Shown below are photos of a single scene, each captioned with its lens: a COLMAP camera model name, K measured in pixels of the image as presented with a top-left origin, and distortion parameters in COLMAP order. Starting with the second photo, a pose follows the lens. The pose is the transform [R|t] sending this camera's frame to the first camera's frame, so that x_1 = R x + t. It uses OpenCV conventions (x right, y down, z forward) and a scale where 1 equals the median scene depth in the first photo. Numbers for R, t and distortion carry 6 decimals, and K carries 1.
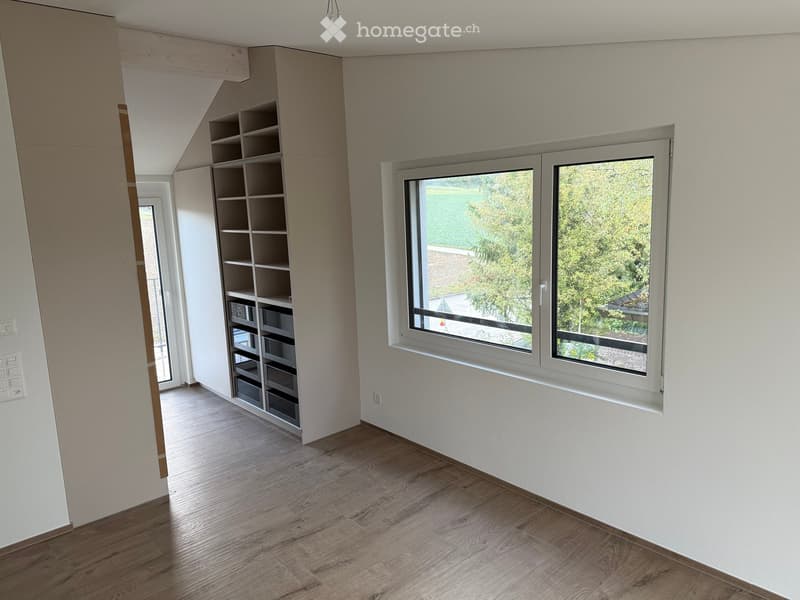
lens RADIAL K [[563.8, 0, 400.0], [0, 563.8, 300.0], [0, 0, 1]] dist [0.115328, -0.161768]
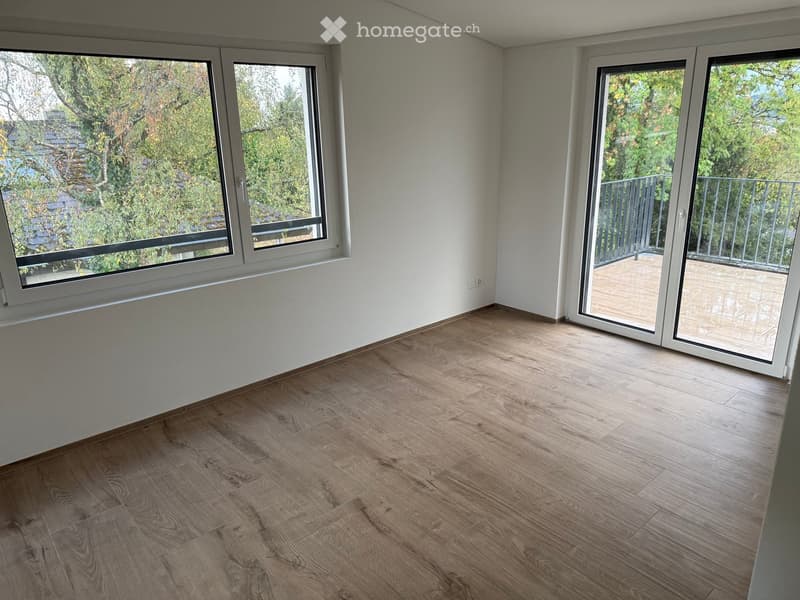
lens RADIAL K [[563.8, 0, 400.0], [0, 563.8, 300.0], [0, 0, 1]] dist [0.115328, -0.161768]
pose [[0.016972, -0.260255, 0.965391, -0.803680], [0.189941, 0.948787, 0.252440, -0.029595], [-0.981649, 0.179083, 0.065536, 0.685170]]
